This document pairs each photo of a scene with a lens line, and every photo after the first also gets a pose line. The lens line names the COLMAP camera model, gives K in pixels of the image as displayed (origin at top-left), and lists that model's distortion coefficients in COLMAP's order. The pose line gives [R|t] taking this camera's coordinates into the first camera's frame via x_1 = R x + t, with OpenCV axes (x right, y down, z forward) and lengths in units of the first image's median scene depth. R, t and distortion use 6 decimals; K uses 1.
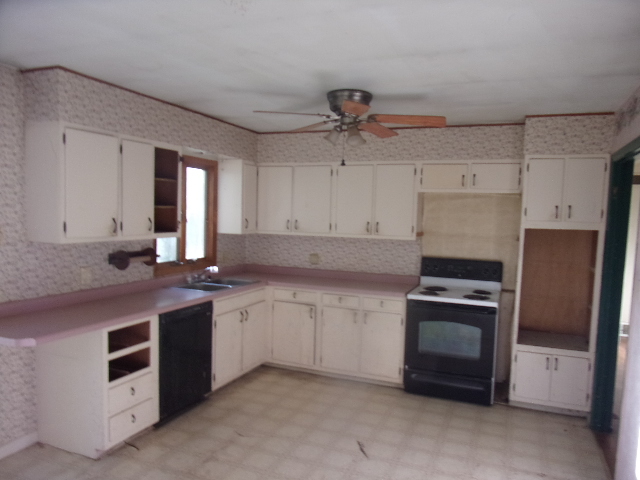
lens RADIAL K [[483.1, 0, 320.0], [0, 483.1, 255.2], [0, 0, 1]] dist [0.001278, 0.000511]
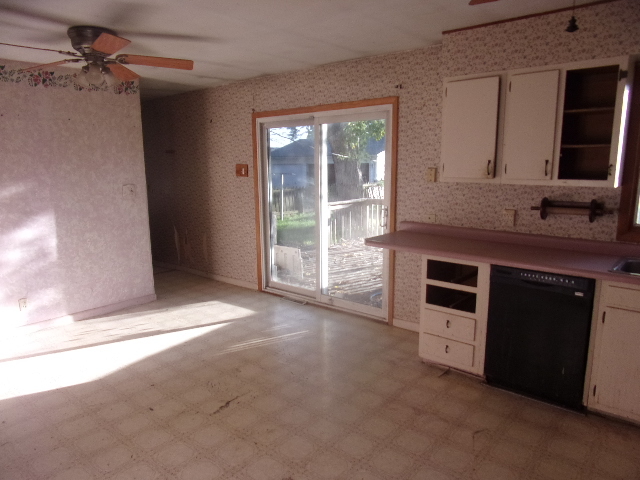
lens RADIAL K [[448.8, 0, 320.0], [0, 448.8, 240.0], [0, 0, 1]] dist [-0.006014, -0.000048]
pose [[-0.295967, 0.137284, -0.945281, 0.577586], [-0.091001, 0.981064, 0.170973, -0.041014], [0.950853, 0.136624, -0.277870, 0.941875]]
